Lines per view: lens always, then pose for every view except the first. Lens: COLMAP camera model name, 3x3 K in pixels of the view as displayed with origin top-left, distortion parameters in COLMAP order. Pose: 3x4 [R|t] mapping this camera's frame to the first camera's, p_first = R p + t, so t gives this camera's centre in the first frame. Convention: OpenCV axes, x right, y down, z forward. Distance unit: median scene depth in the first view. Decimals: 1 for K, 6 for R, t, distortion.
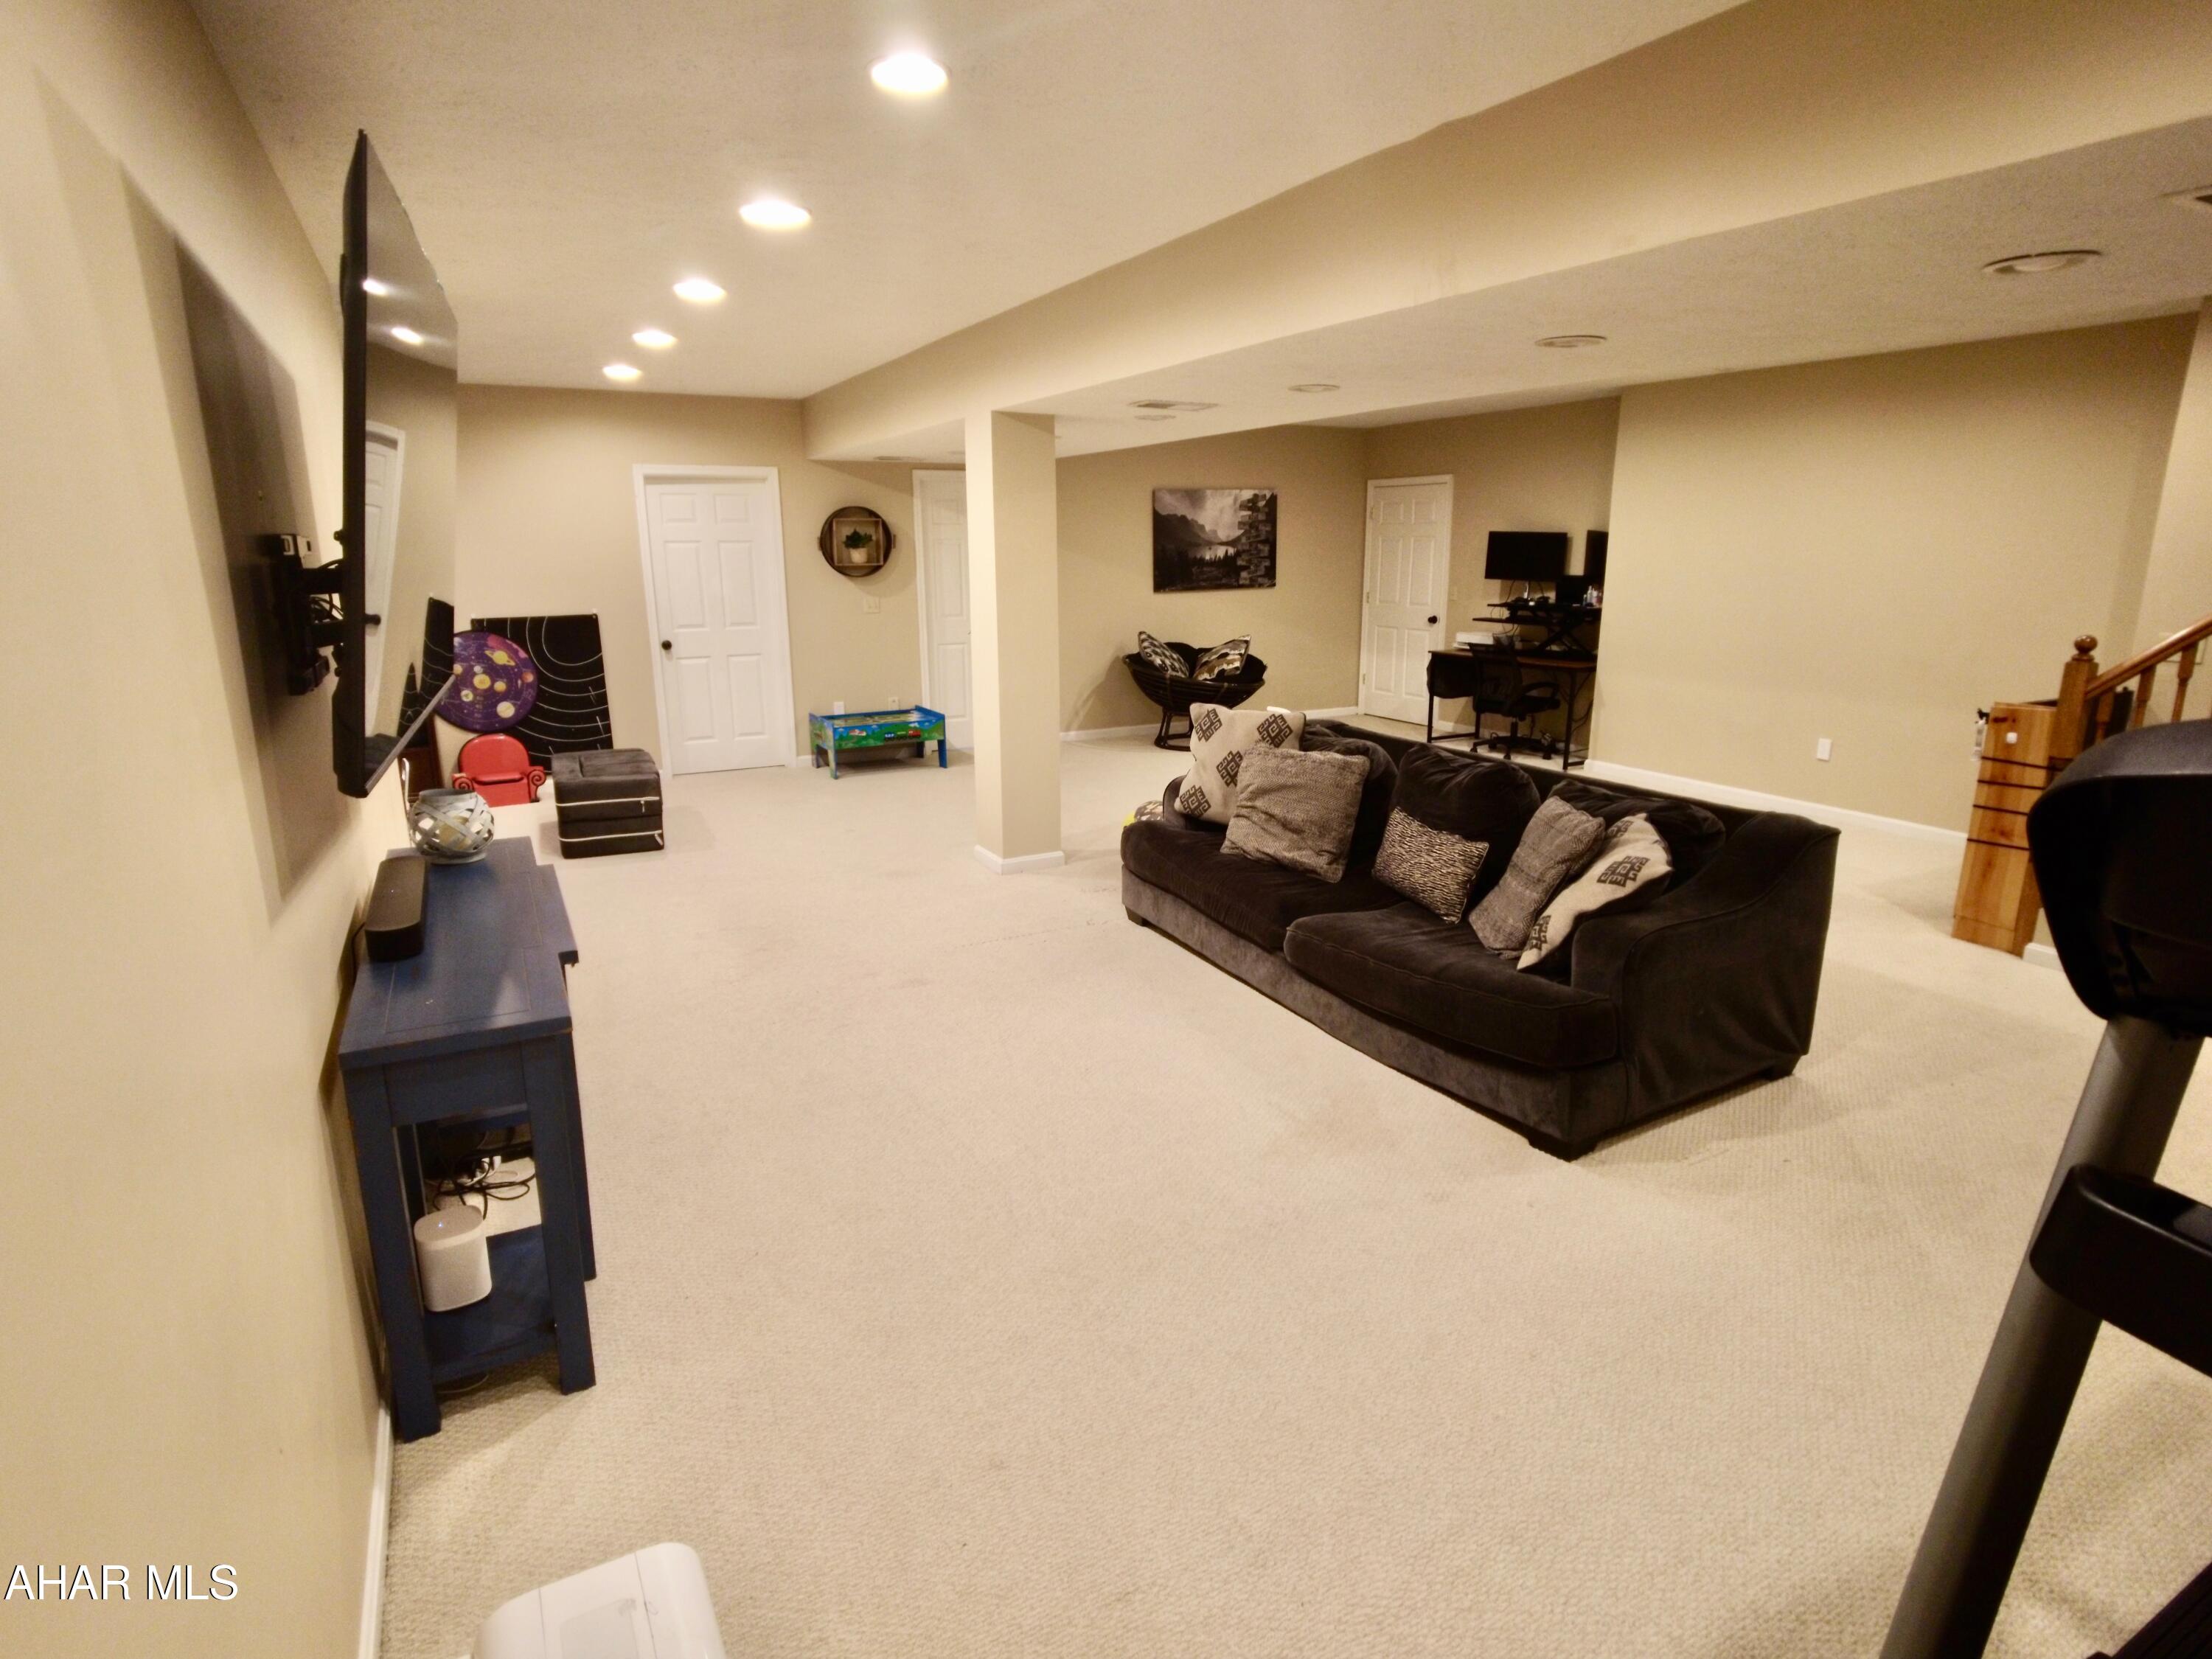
lens RADIAL K [[1169.5, 0, 1105.1], [0, 1169.5, 824.6], [0, 0, 1]] dist [0.000757, -0.004452]
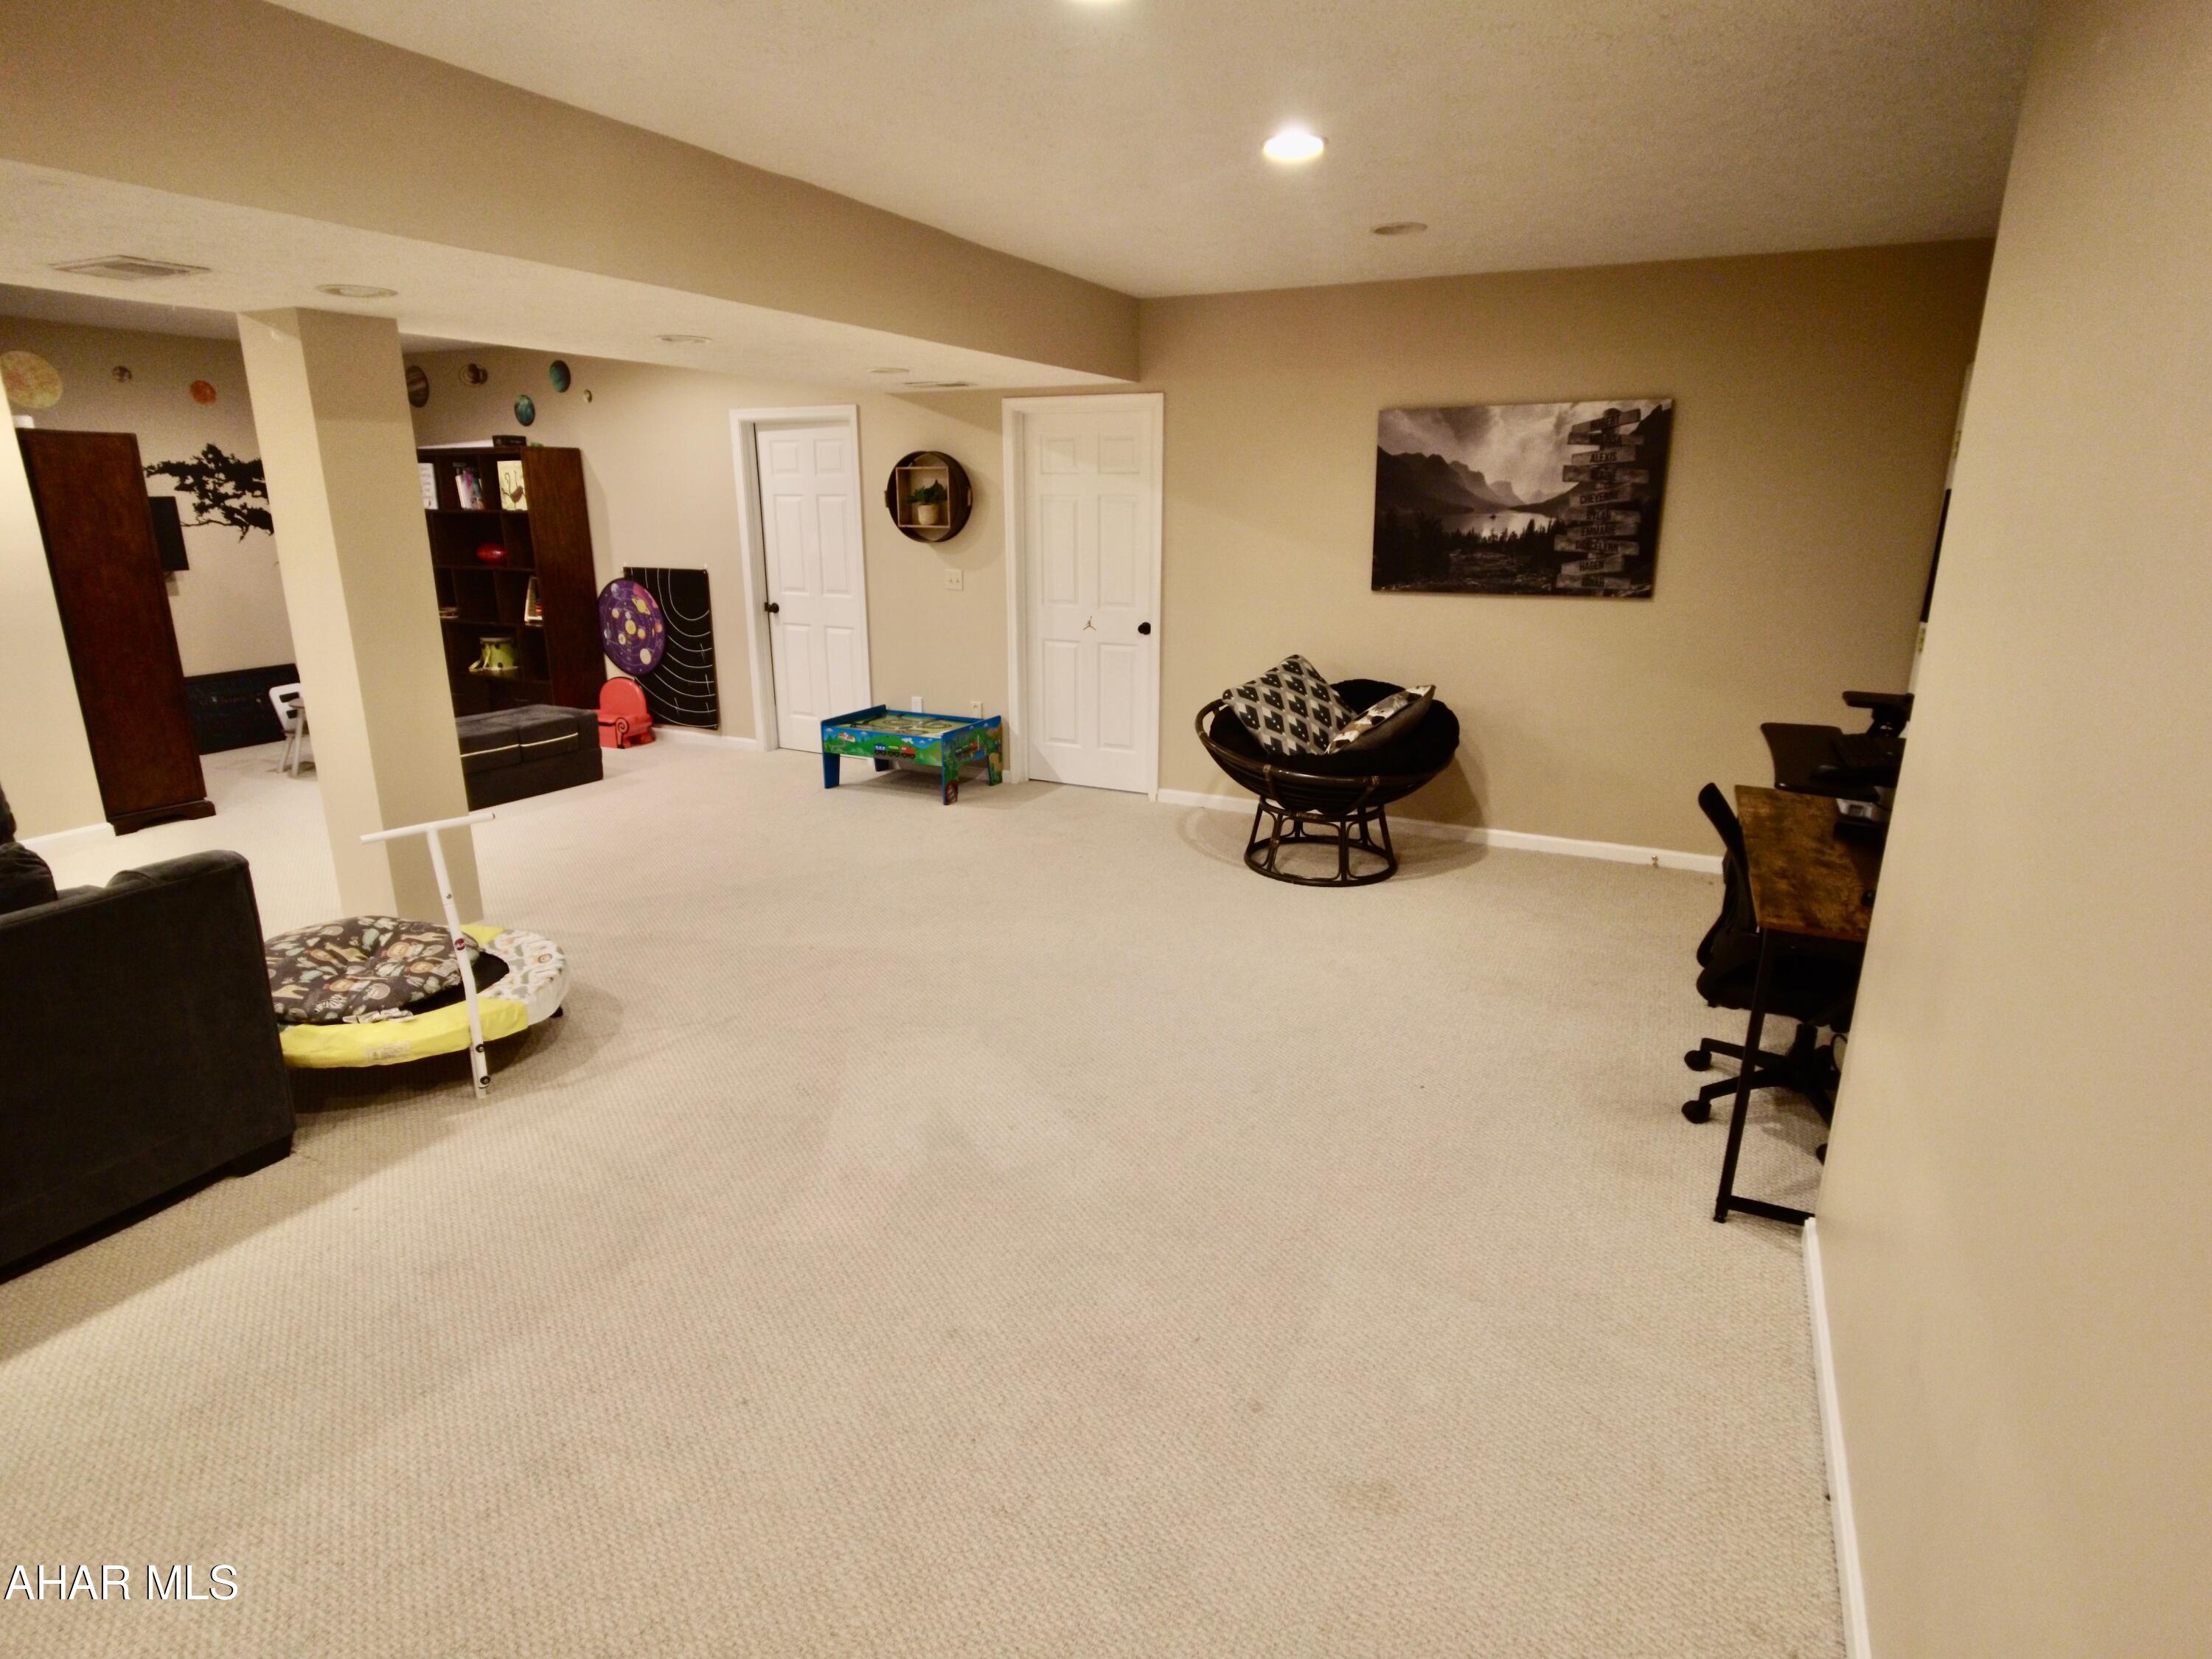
lens RADIAL K [[1169.5, 0, 1101.0], [0, 1169.5, 831.9], [0, 0, 1]] dist [0.000757, -0.004452]
pose [[0.577149, 0.235834, -0.781845, 0.468482], [-0.200104, 0.969048, 0.144587, -0.146708], [0.791743, 0.073002, 0.606476, 0.577618]]
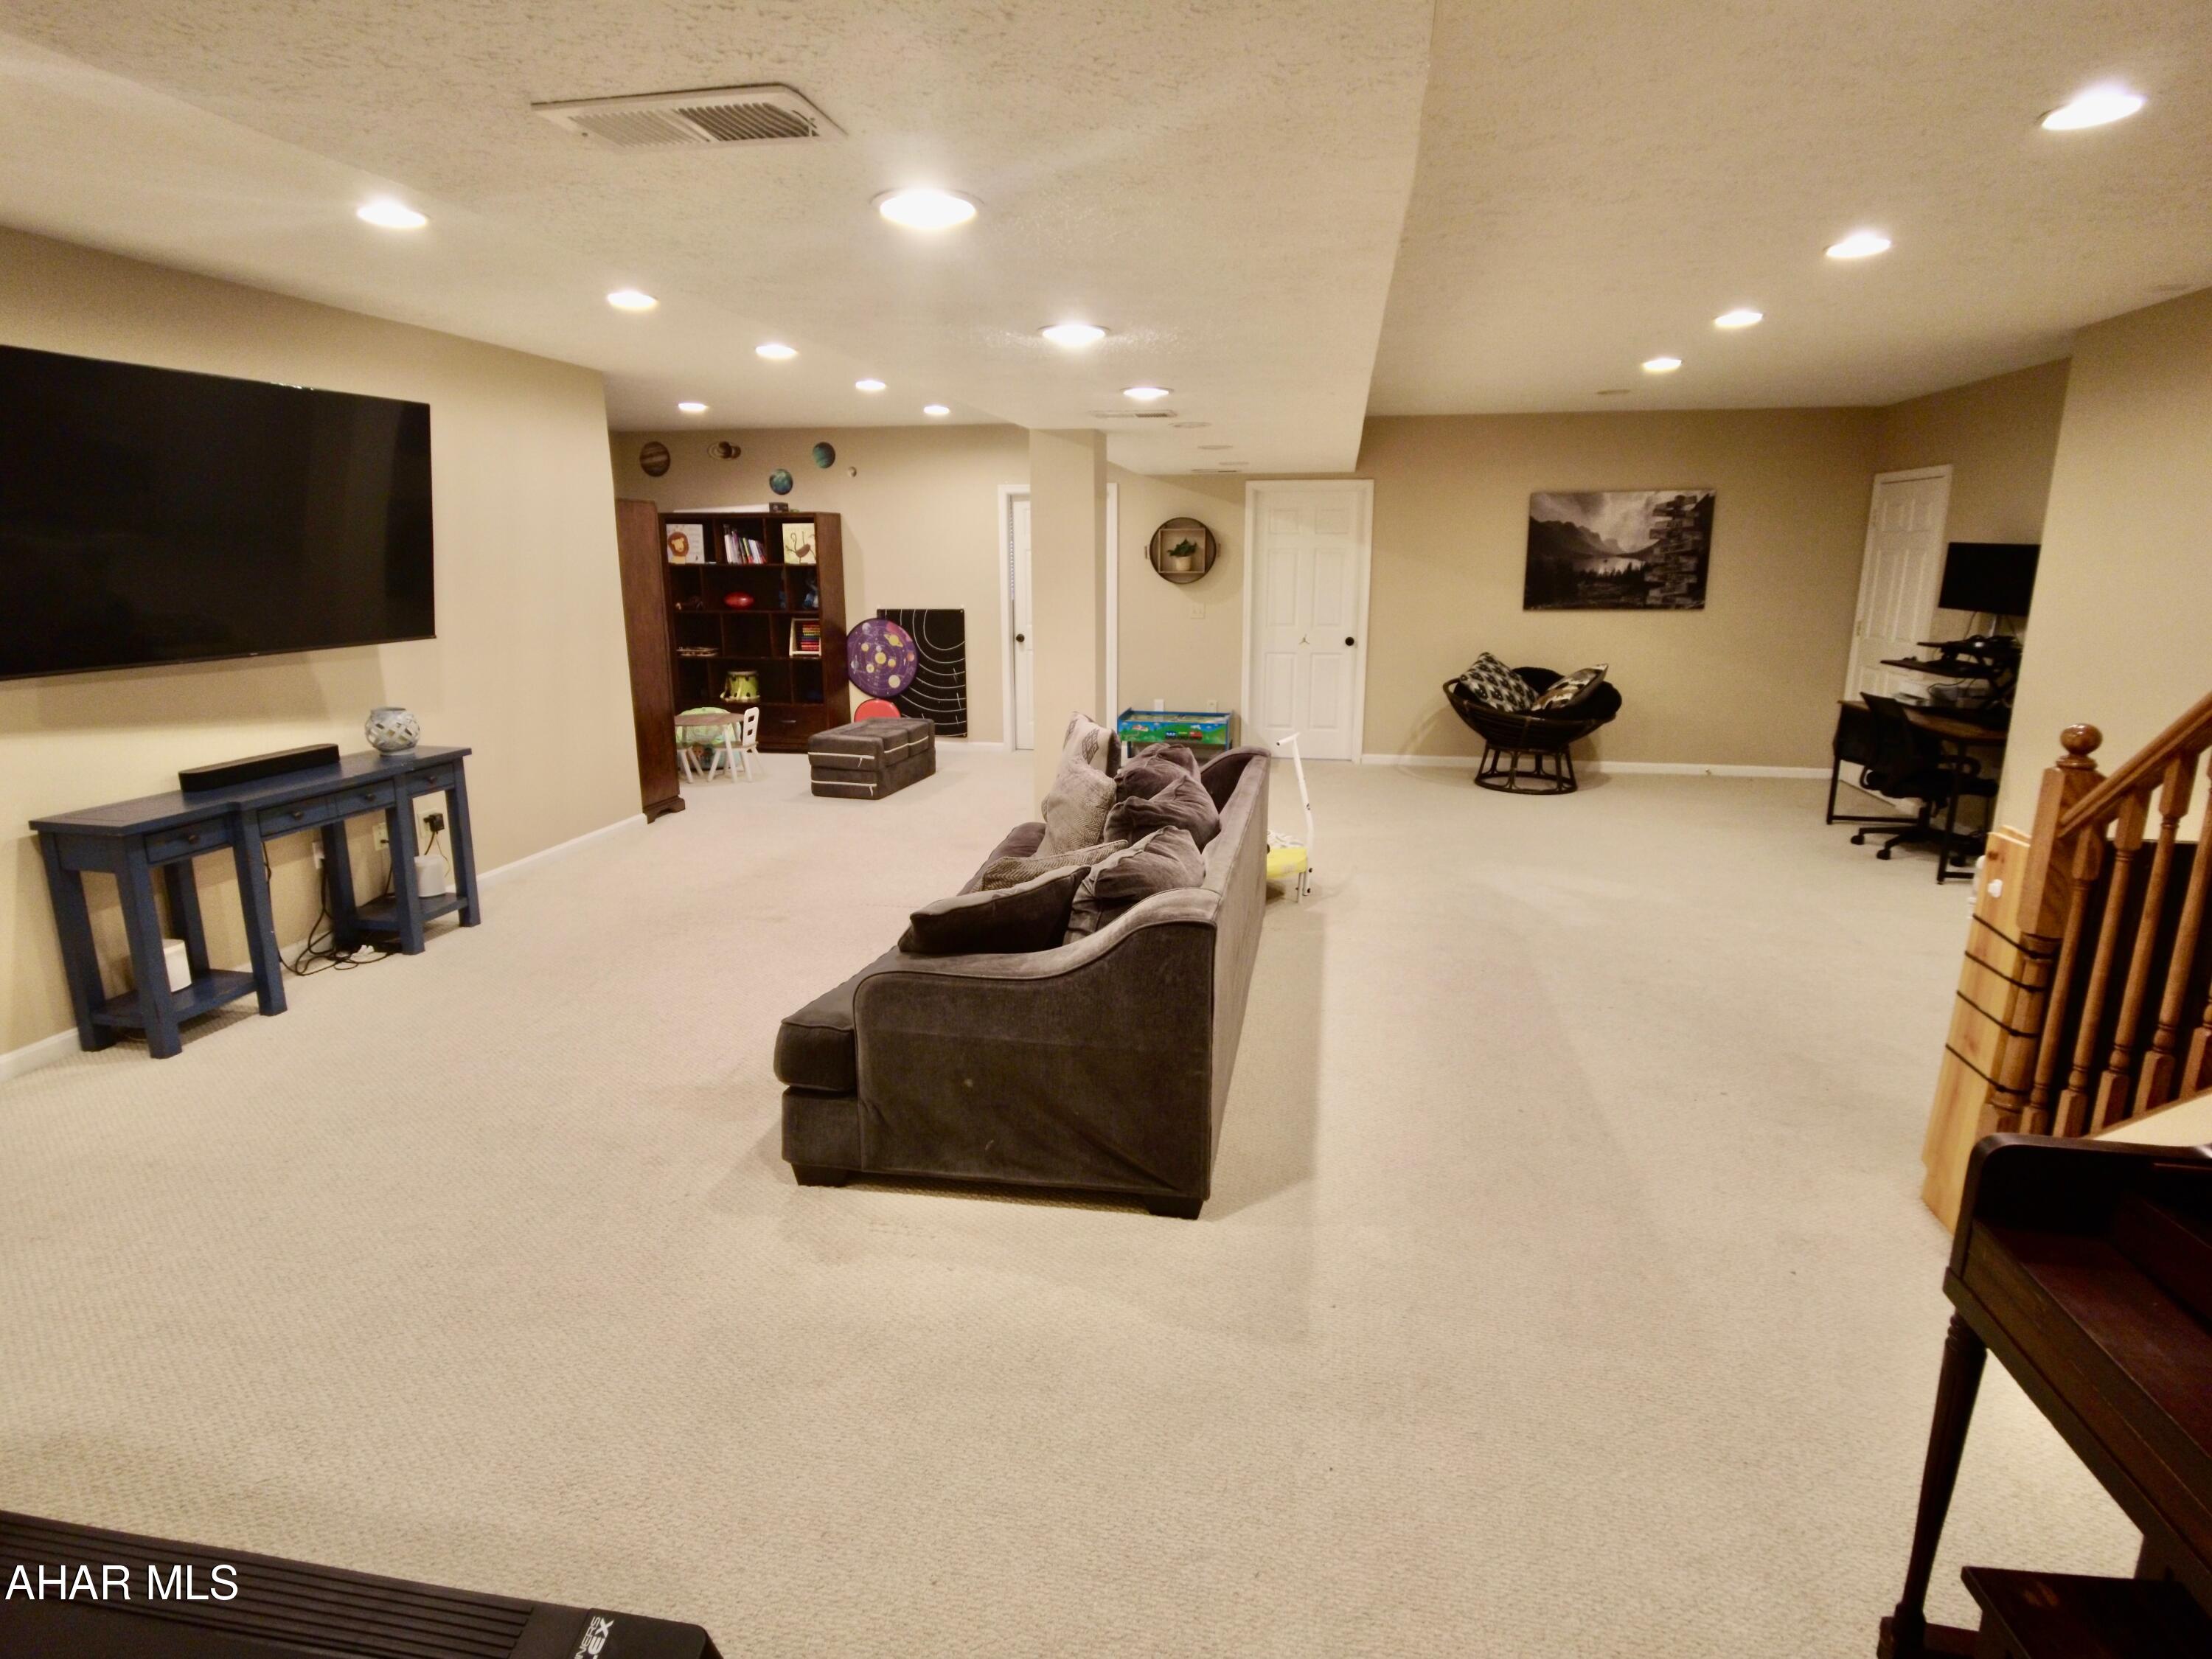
lens RADIAL K [[1169.5, 0, 1102.8], [0, 1169.5, 834.5], [0, 0, 1]] dist [0.000757, -0.004452]
pose [[0.775080, 0.154230, -0.612752, 0.381962], [-0.154170, 0.986605, 0.053317, -0.030565], [0.612767, 0.053143, 0.788475, 0.122148]]
